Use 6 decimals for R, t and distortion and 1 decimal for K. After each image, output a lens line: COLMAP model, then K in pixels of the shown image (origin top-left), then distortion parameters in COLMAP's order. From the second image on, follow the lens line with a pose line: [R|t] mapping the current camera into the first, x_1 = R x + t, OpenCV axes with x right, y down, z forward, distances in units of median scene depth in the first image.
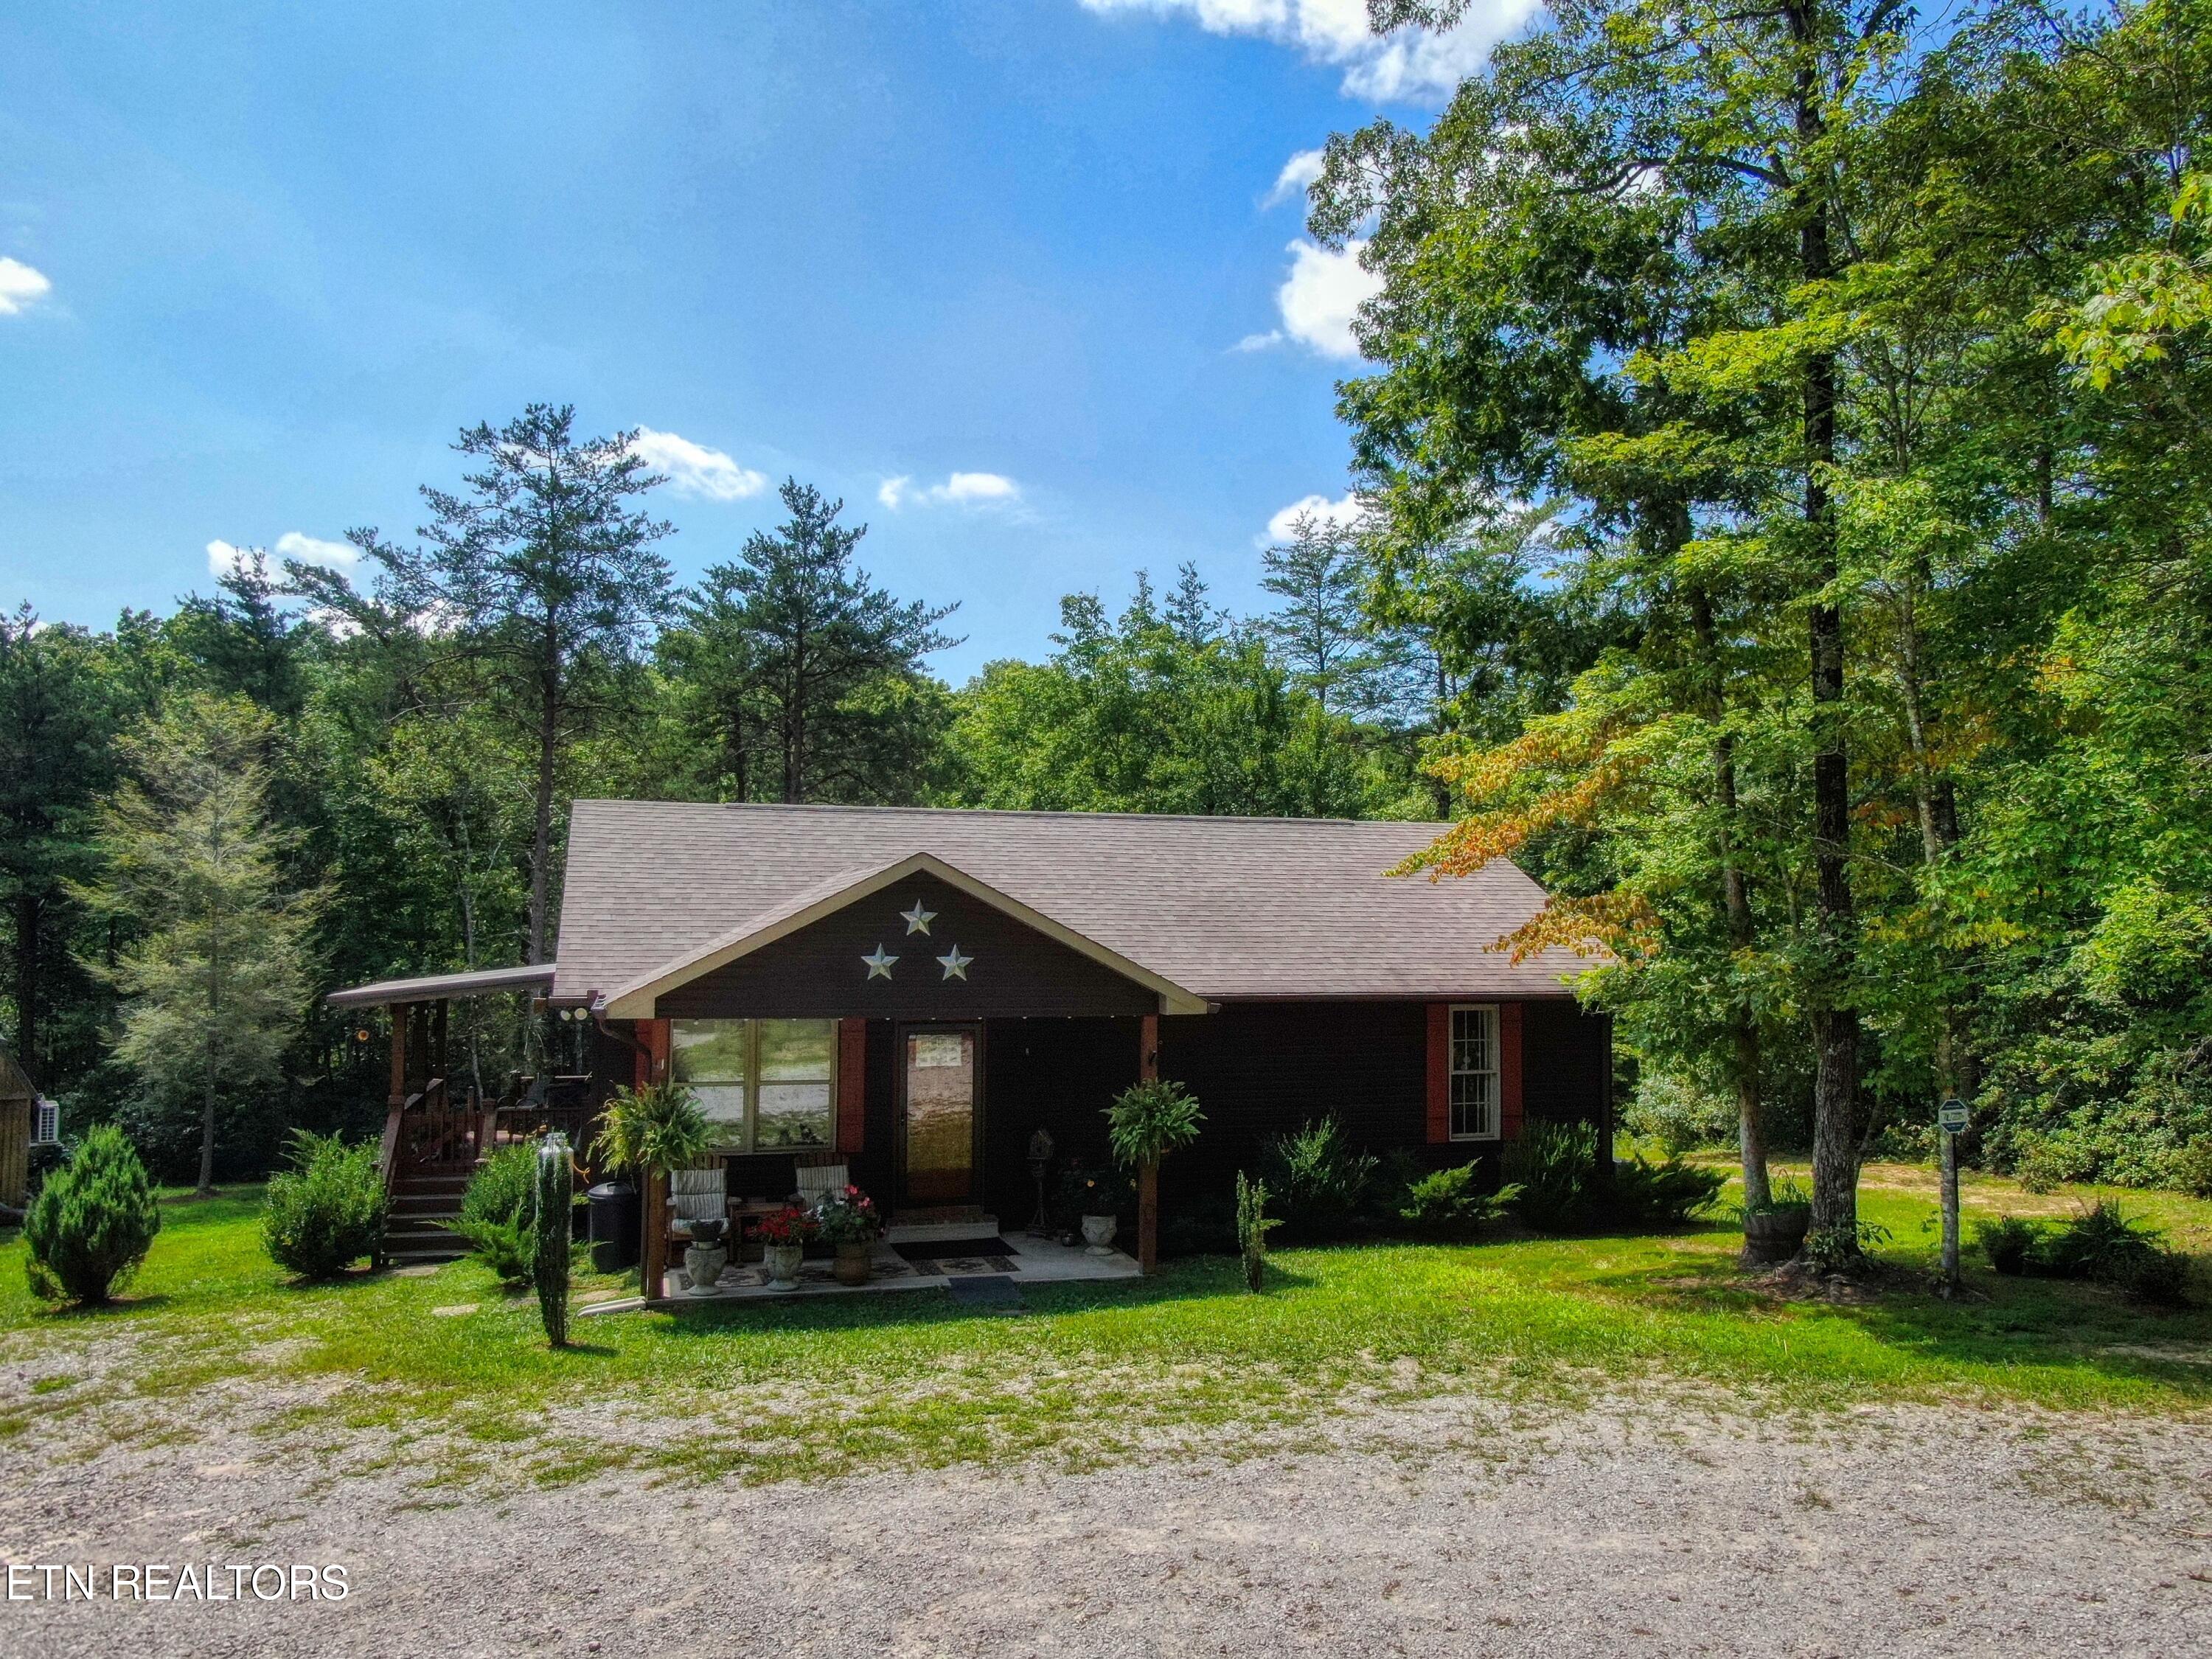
lens RADIAL K [[1606.0, 0, 1106.0], [0, 1606.0, 829.5], [0, 0, 1]] dist [-0.059301, 0.001668]
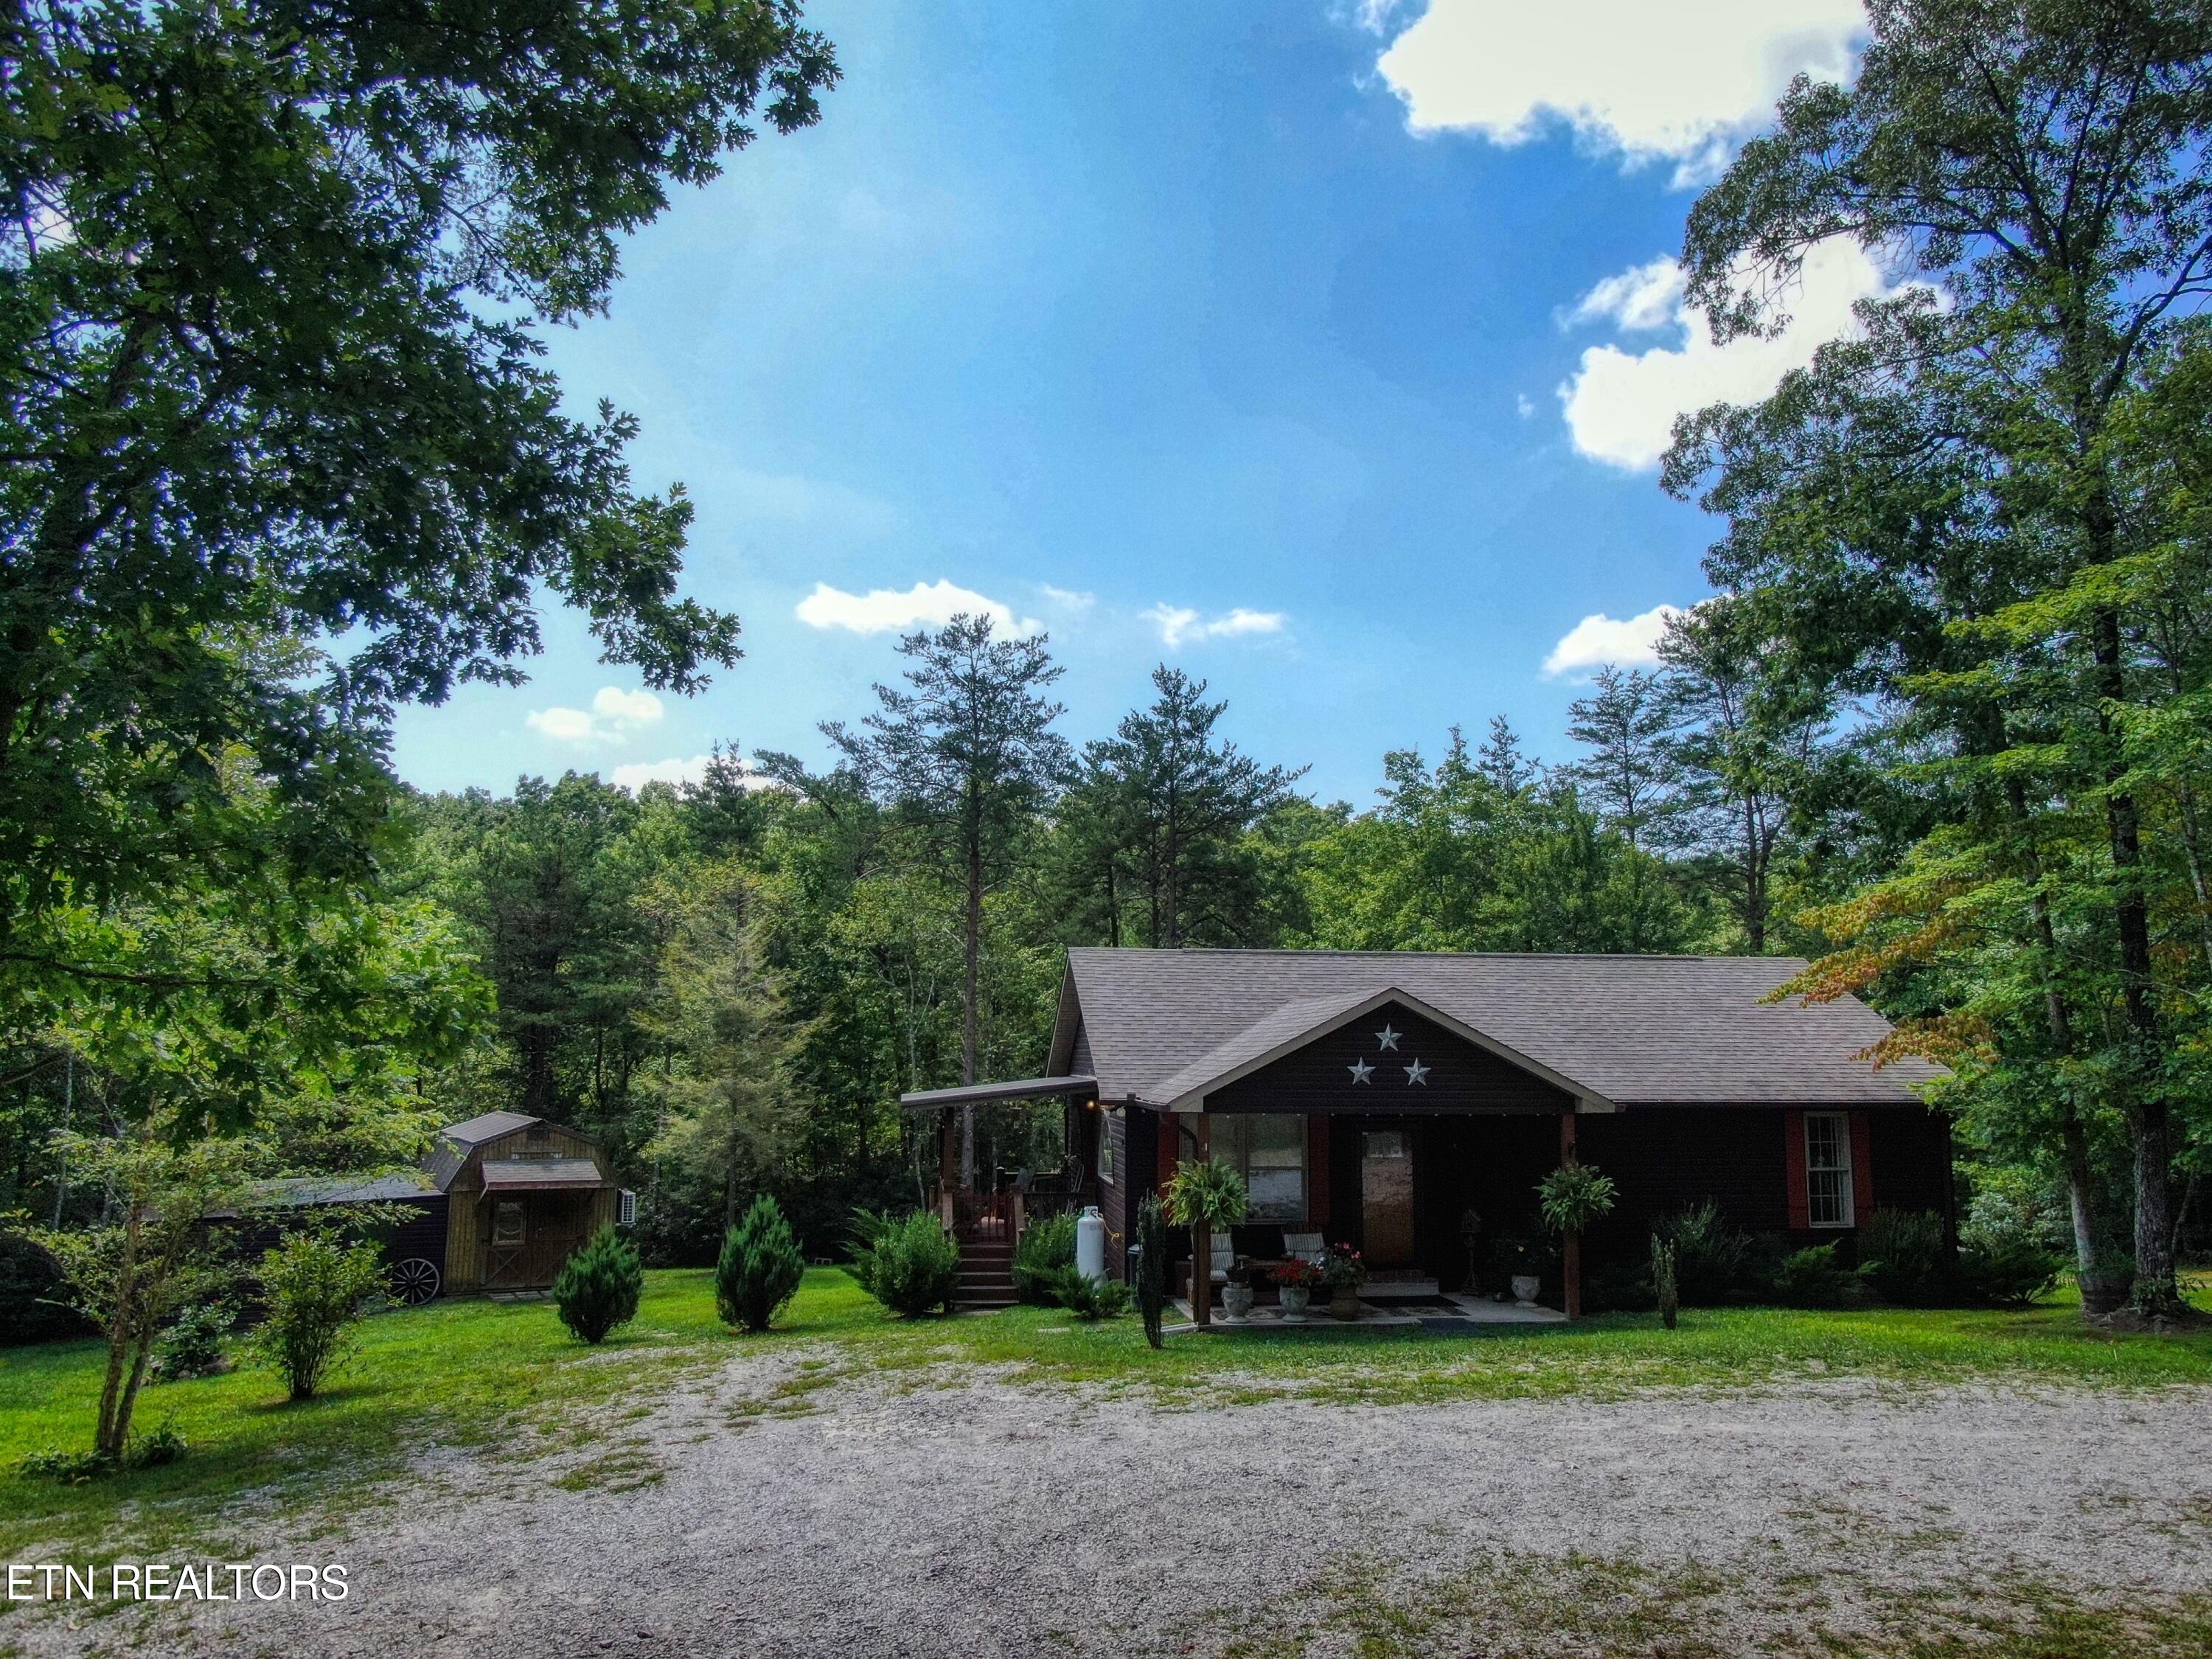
lens RADIAL K [[1546.4, 0, 1106.0], [0, 1546.4, 829.5], [0, 0, 1]] dist [-0.043876, 0.003193]
pose [[0.983469, -0.024607, -0.179396, -0.086910], [0.009035, 0.996158, -0.087109, -0.005232], [0.180851, 0.084048, 0.979913, -0.227619]]
